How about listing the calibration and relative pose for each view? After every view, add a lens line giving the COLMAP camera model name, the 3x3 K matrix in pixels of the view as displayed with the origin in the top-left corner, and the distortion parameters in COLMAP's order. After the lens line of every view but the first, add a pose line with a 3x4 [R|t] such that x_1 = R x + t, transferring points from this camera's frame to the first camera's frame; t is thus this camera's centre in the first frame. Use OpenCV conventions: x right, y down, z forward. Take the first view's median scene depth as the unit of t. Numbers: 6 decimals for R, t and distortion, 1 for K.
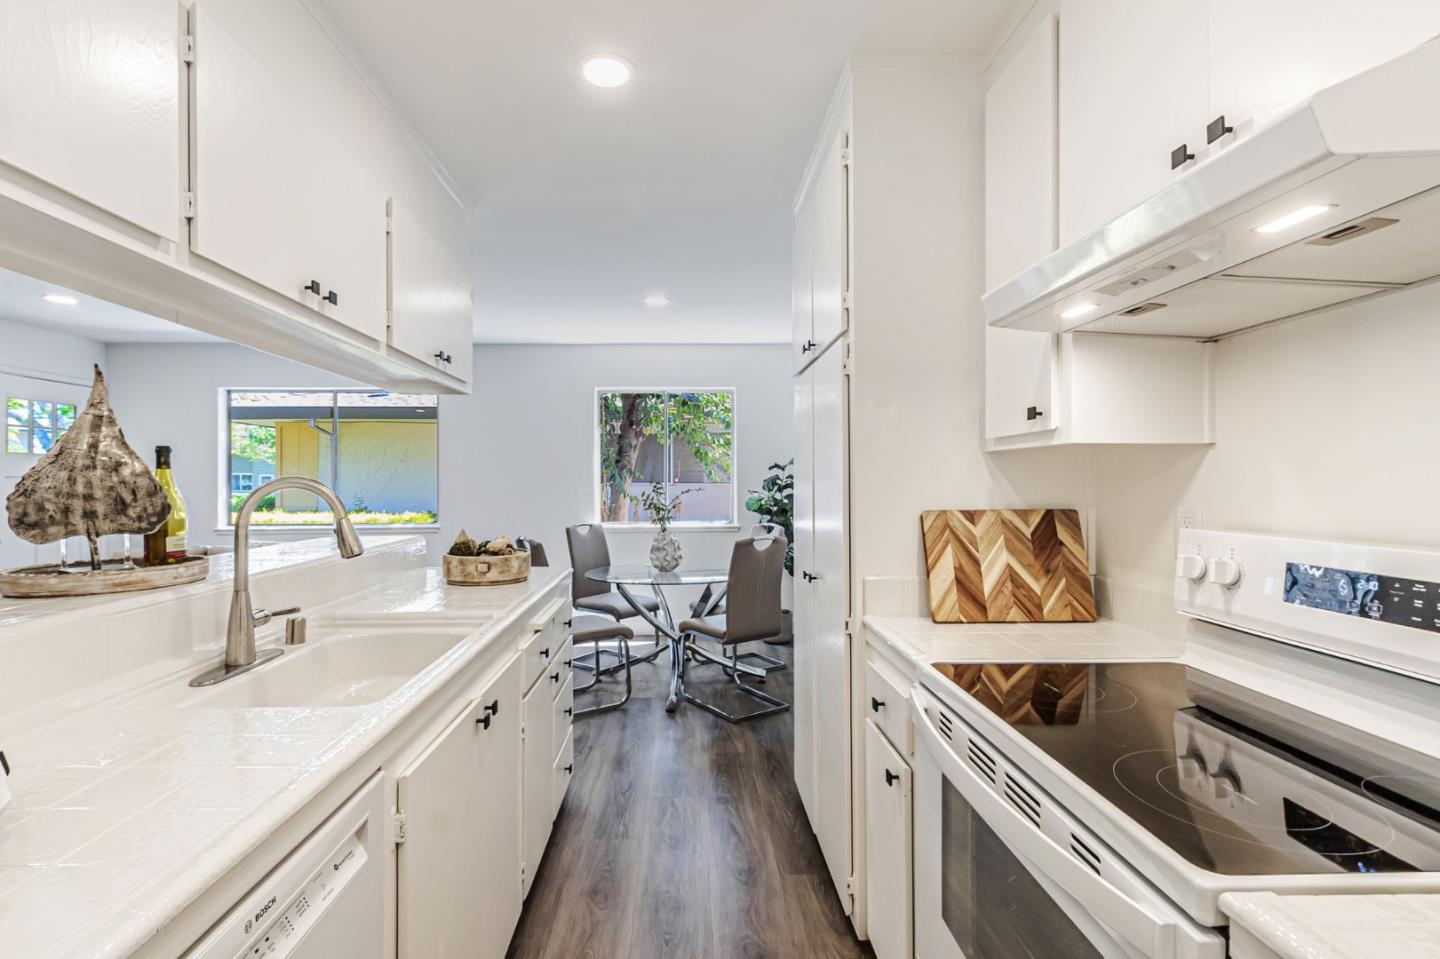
lens RADIAL K [[665.0, 0, 694.2], [0, 665.0, 484.1], [0, 0, 1]] dist [0.002749, -0.000760]
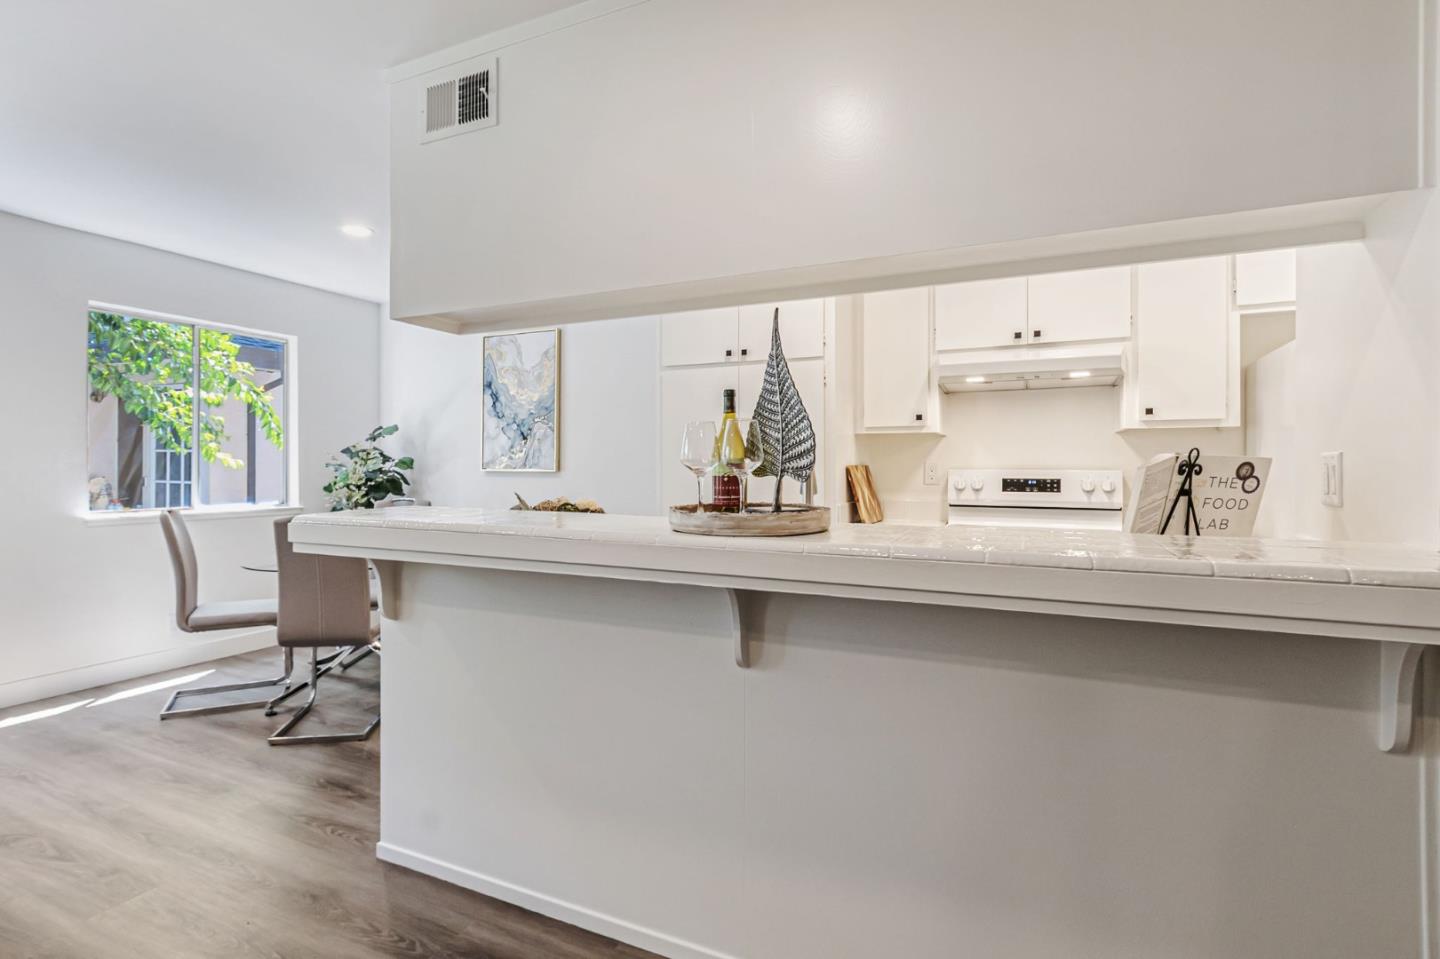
lens RADIAL K [[708.6, 0, 710.4], [0, 708.6, 468.8], [0, 0, 1]] dist [-0.000770, -0.002942]
pose [[0.449100, 0.004248, 0.893471, -1.624513], [-0.001191, 0.999991, -0.004156, 0.061555], [-0.893481, 0.000802, 0.449101, 0.509573]]
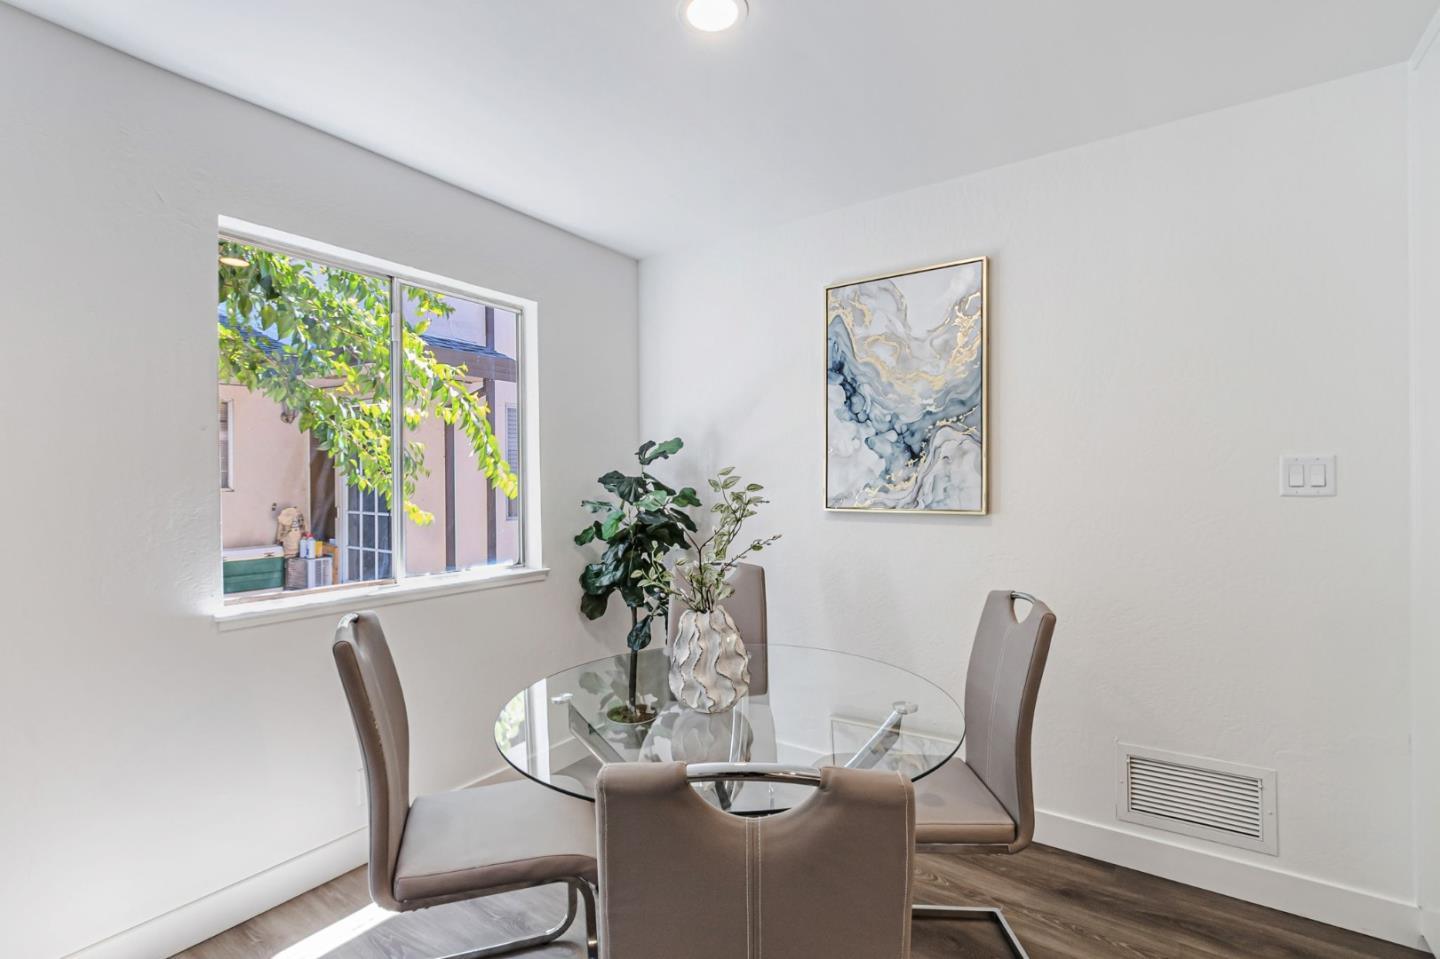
lens RADIAL K [[665.0, 0, 715.2], [0, 665.0, 478.9], [0, 0, 1]] dist [0.002749, -0.000760]
pose [[0.593629, 0.005567, 0.804719, -0.920486], [0.006627, 0.999908, -0.011806, -0.004728], [-0.804711, 0.012341, 0.593538, 1.917204]]
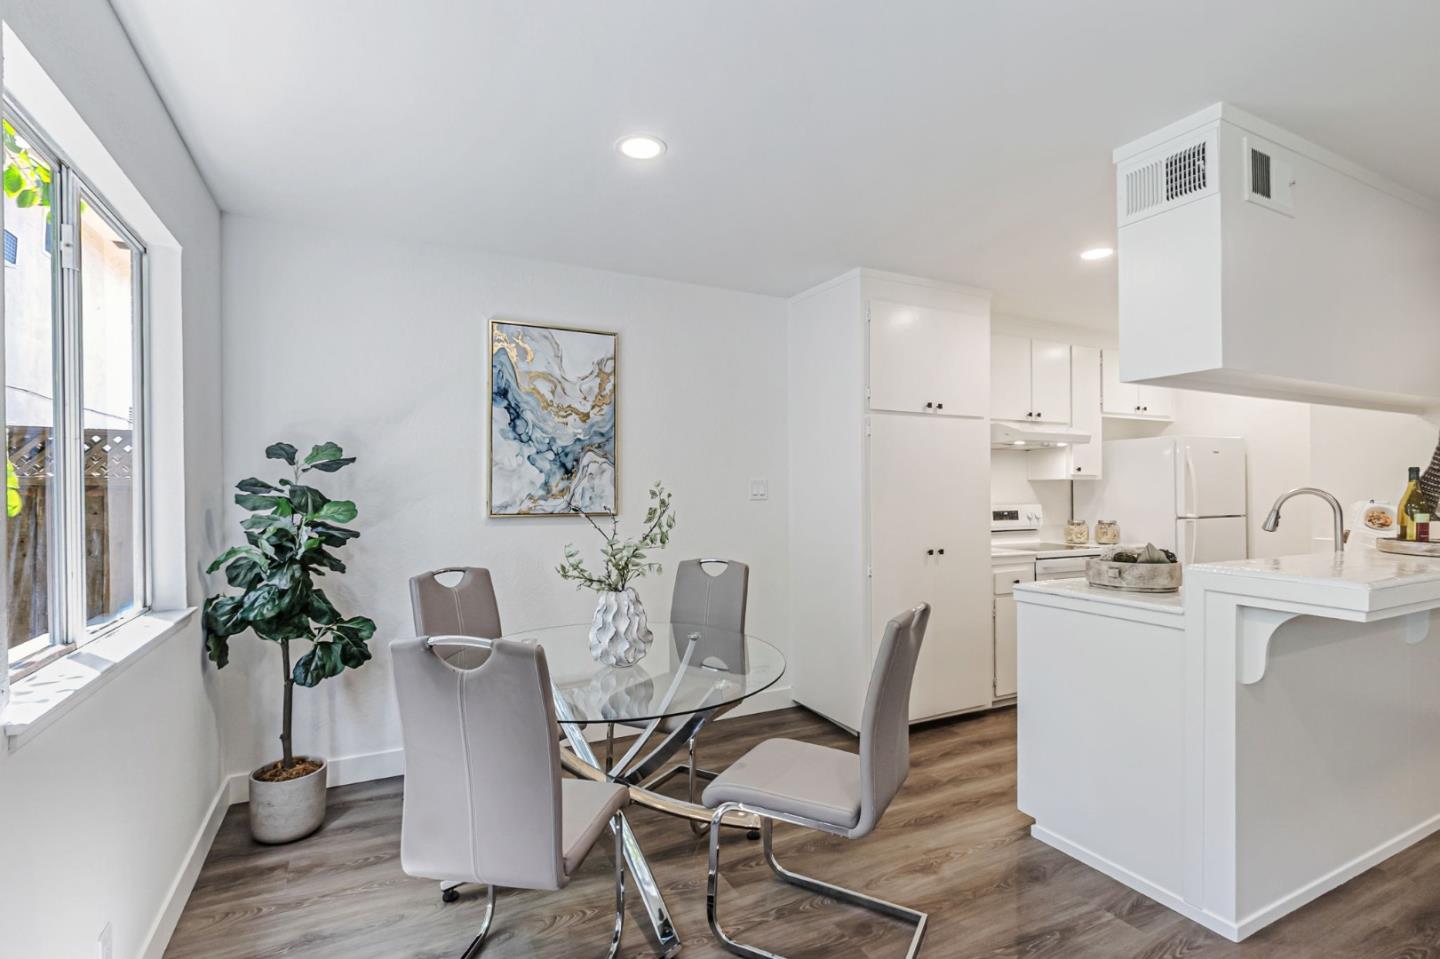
lens RADIAL K [[665.0, 0, 706.0], [0, 665.0, 487.7], [0, 0, 1]] dist [0.002749, -0.000760]
pose [[-0.429819, 0.009159, 0.902868, -1.382373], [0.008073, 0.999948, -0.006300, -0.009815], [-0.902879, 0.004581, -0.429871, 2.939554]]
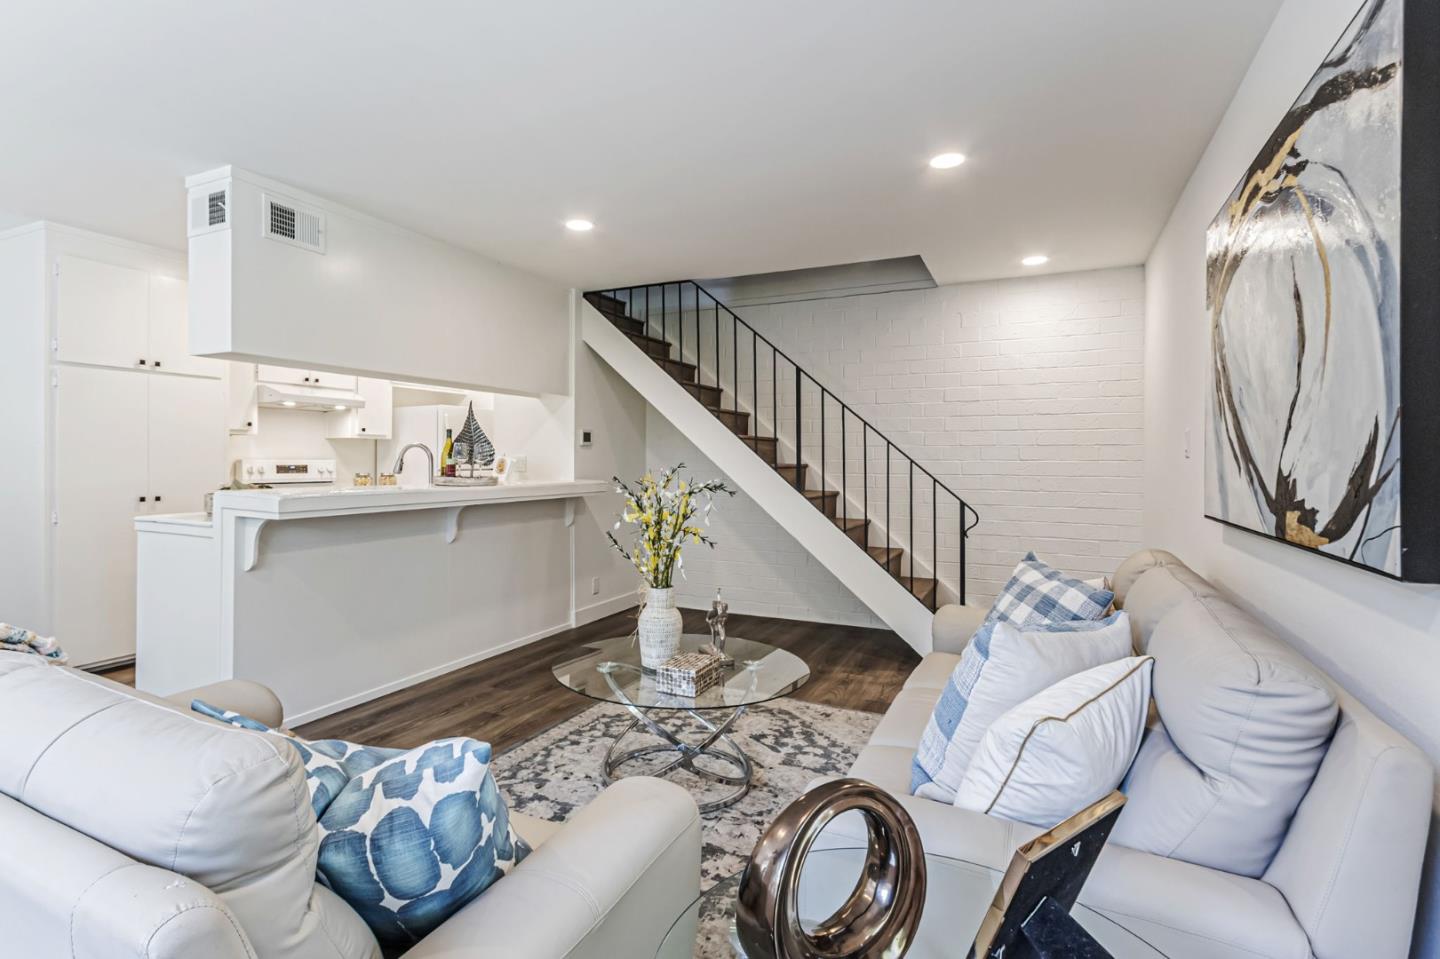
lens RADIAL K [[708.6, 0, 697.9], [0, 708.6, 462.9], [0, 0, 1]] dist [-0.000770, -0.002942]
pose [[-0.890344, -0.004576, 0.455266, -2.570533], [-0.001629, 0.999975, 0.006864, 0.044315], [-0.455286, 0.005369, -0.890329, 2.669712]]
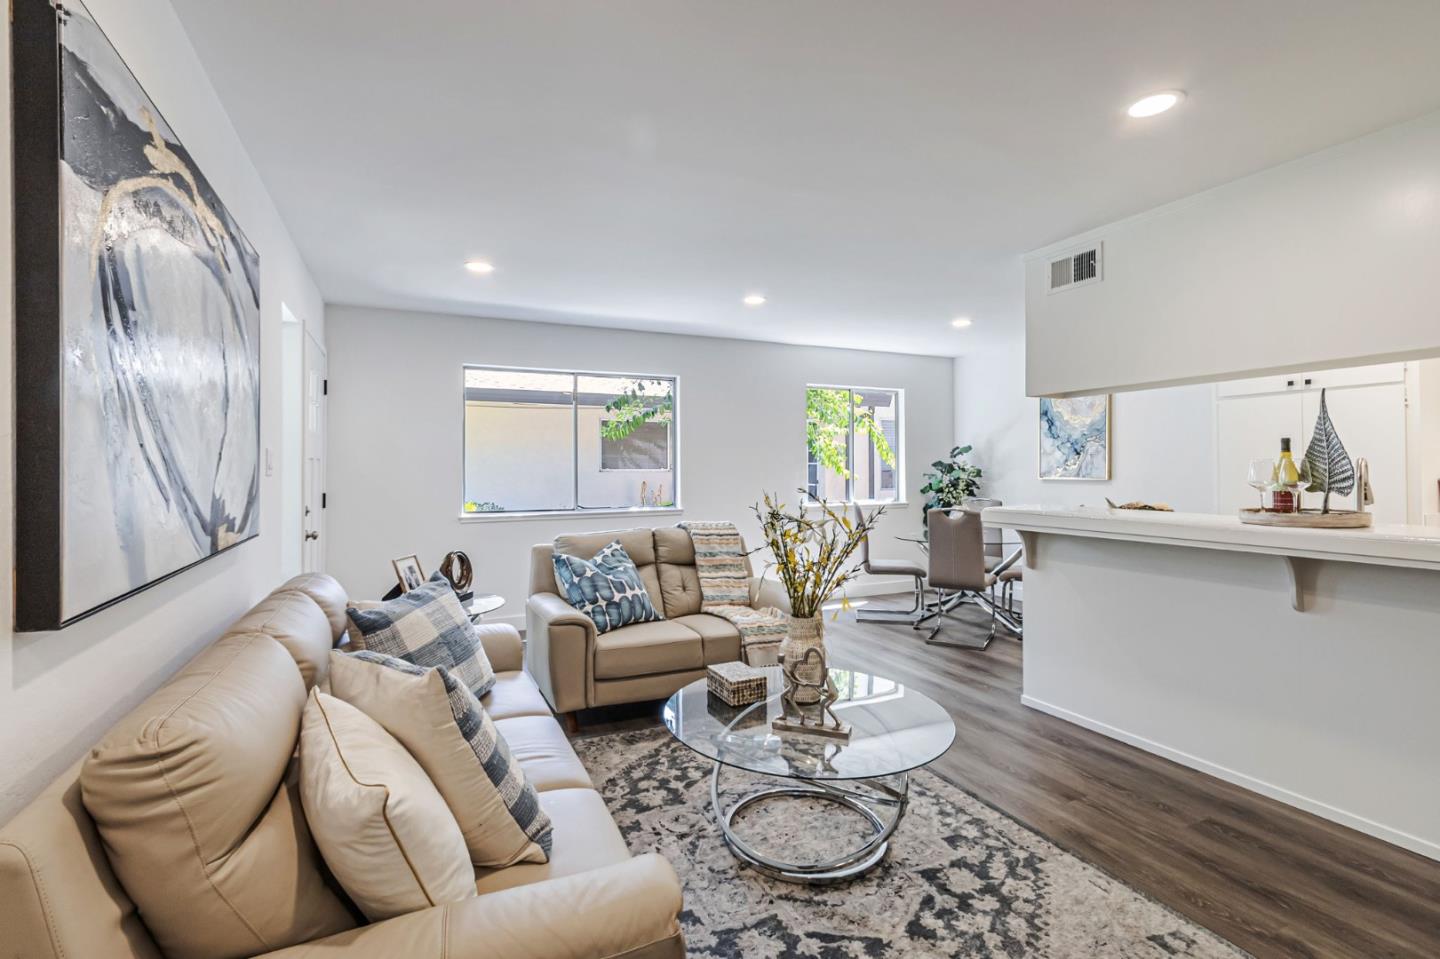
lens RADIAL K [[665.0, 0, 692.6], [0, 665.0, 469.2], [0, 0, 1]] dist [0.002749, -0.000760]
pose [[0.925509, 0.001046, 0.378724, -2.535950], [0.001416, 0.999980, -0.006223, 0.025488], [-0.378722, 0.006296, 0.925489, 0.046647]]
